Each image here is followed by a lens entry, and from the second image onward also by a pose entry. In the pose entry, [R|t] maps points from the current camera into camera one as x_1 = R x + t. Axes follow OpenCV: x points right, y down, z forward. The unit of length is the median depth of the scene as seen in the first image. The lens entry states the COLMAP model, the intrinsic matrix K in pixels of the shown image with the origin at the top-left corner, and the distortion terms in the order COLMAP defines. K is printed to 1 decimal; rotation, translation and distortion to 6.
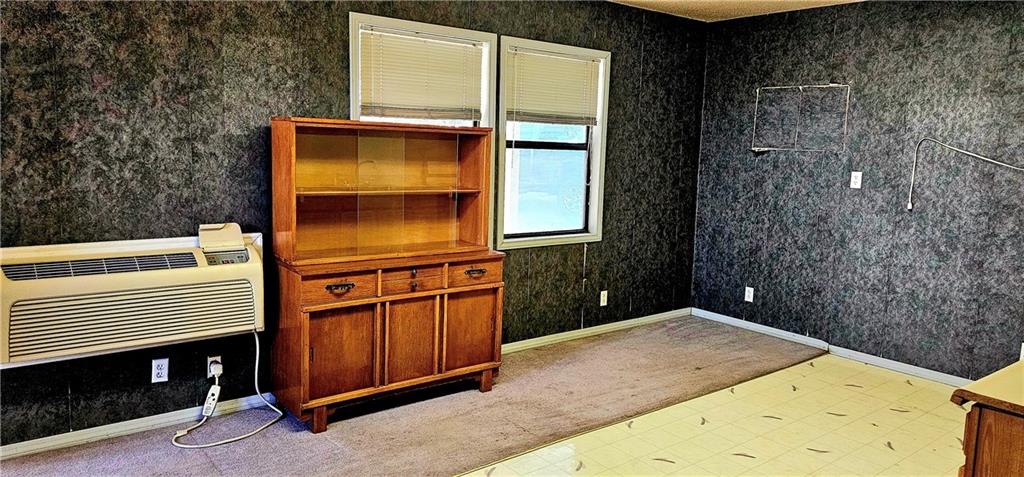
lens RADIAL K [[685.1, 0, 514.7], [0, 685.1, 223.6], [0, 0, 1]] dist [0.040628, -0.059149]
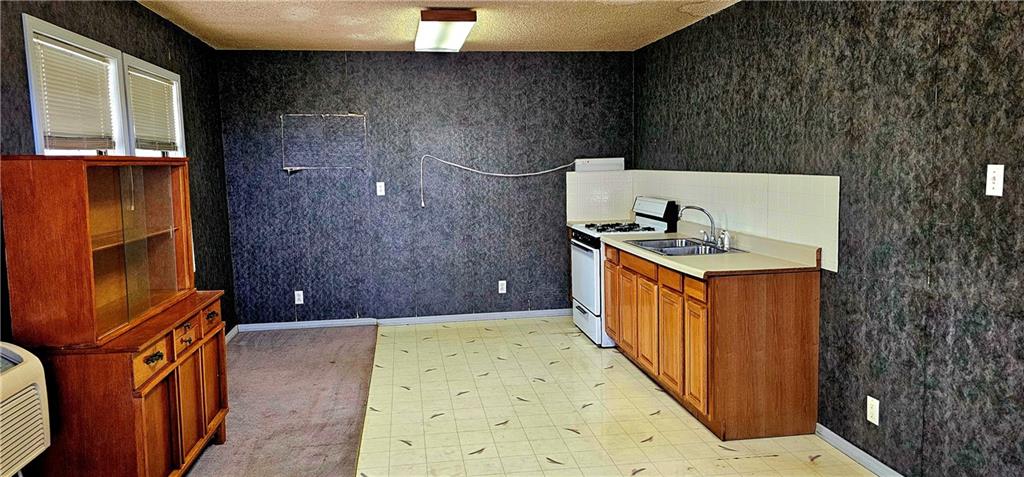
lens RADIAL K [[685.1, 0, 514.7], [0, 685.1, 223.6], [0, 0, 1]] dist [0.040628, -0.059149]
pose [[0.489697, -0.117528, 0.863935, -0.486778], [0.134885, 0.989156, 0.058107, -0.037678], [-0.861396, 0.088077, 0.500240, 0.135648]]
